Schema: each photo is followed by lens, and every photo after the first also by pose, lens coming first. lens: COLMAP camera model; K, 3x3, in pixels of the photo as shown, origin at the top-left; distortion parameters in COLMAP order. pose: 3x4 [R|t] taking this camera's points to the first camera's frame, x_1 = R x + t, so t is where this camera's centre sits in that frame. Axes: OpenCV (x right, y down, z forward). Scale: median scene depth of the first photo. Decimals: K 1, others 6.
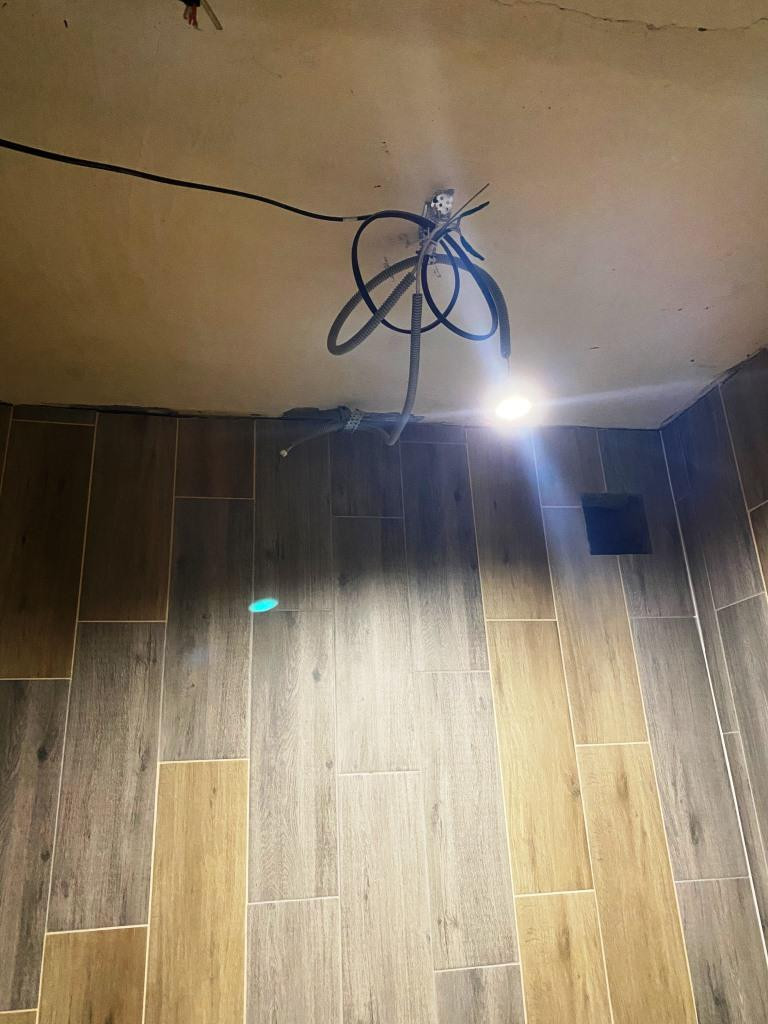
lens RADIAL K [[778.9, 0, 382.9], [0, 778.9, 514.7], [0, 0, 1]] dist [0.034904, -0.038743]
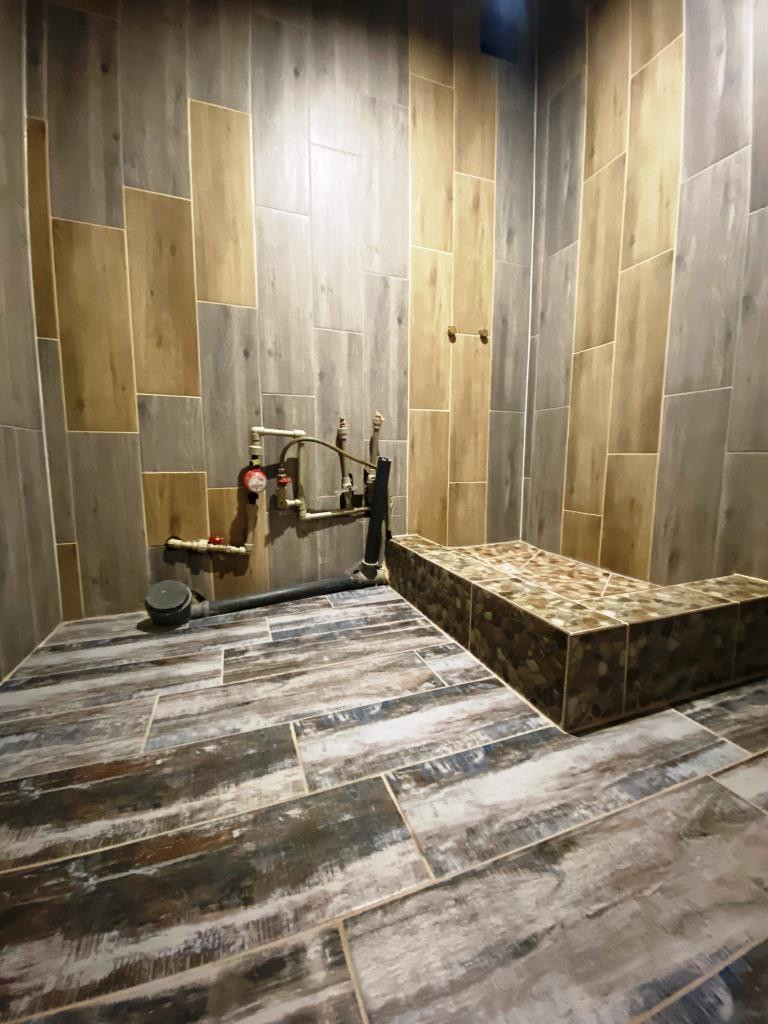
lens RADIAL K [[412.7, 0, 385.3], [0, 412.7, 511.6], [0, 0, 1]] dist [0.014600, -0.017599]
pose [[0.983532, 0.025793, 0.178883, -0.038167], [-0.106292, 0.883047, 0.457088, 0.584024], [-0.146172, -0.468575, 0.871247, -0.085710]]
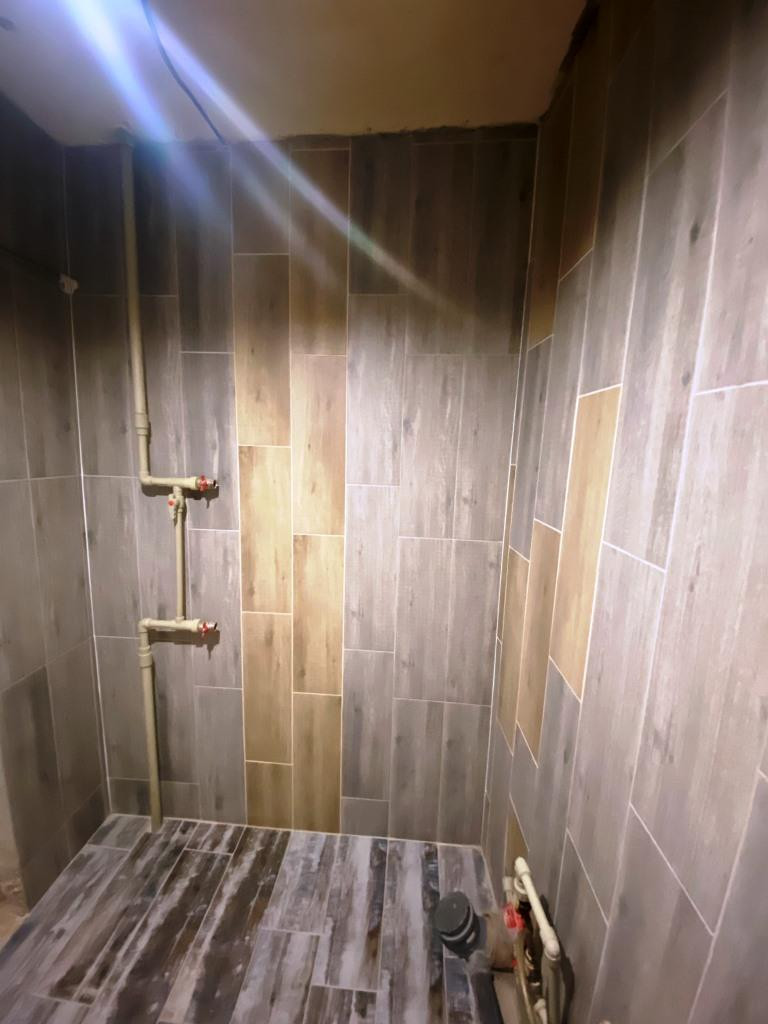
lens RADIAL K [[412.7, 0, 386.4], [0, 412.7, 510.7], [0, 0, 1]] dist [0.014600, -0.017599]
pose [[-0.248364, 0.187050, -0.950435, 0.310627], [0.327371, 0.939655, 0.099381, 0.304163], [0.911671, -0.286463, -0.294612, 0.843666]]
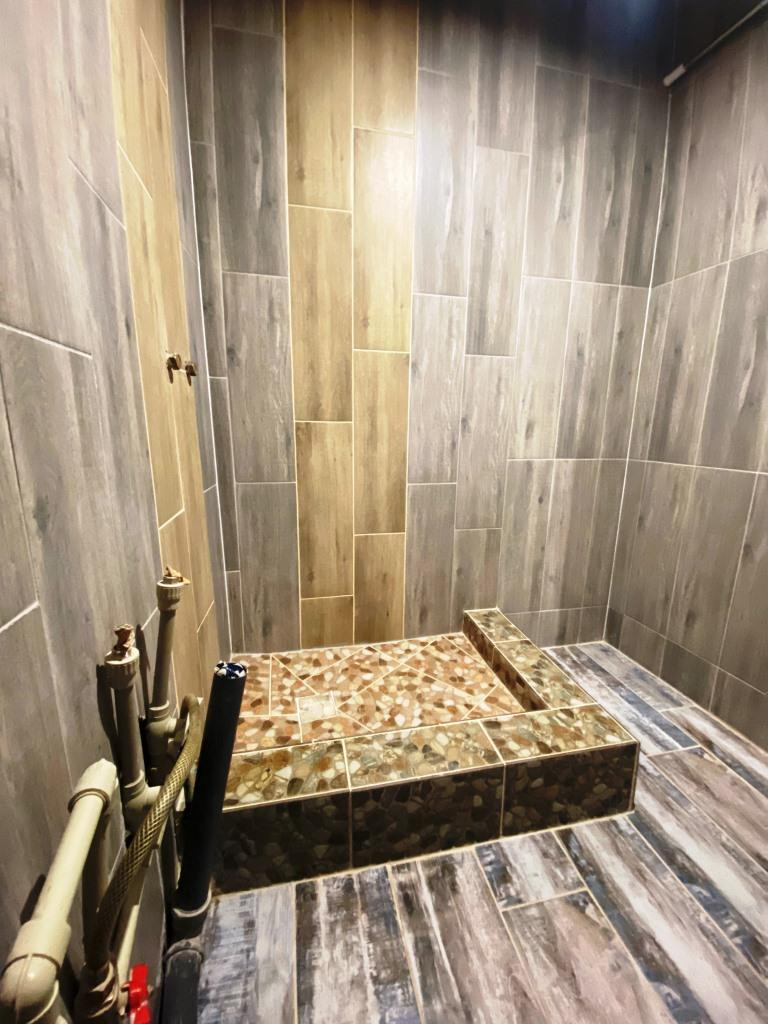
lens RADIAL K [[412.7, 0, 385.1], [0, 412.7, 509.6], [0, 0, 1]] dist [0.014600, -0.017599]
pose [[-0.033296, -0.154079, 0.987497, -0.247450], [-0.361242, 0.923103, 0.131851, 0.641988], [-0.931877, -0.352335, -0.086395, 0.676210]]
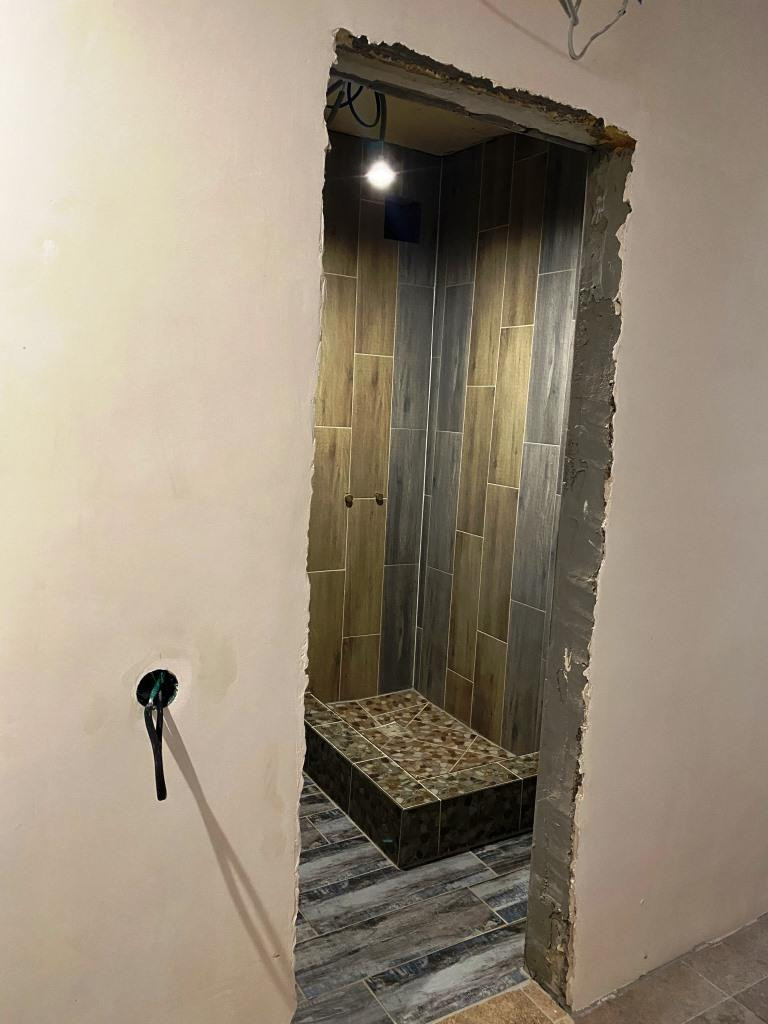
lens RADIAL K [[778.9, 0, 387.2], [0, 778.9, 502.9], [0, 0, 1]] dist [0.034904, -0.038743]
pose [[0.931389, 0.055117, 0.359830, -0.318518], [-0.216176, 0.879046, 0.424907, -0.182336], [-0.292888, -0.473540, 0.830648, -0.679699]]
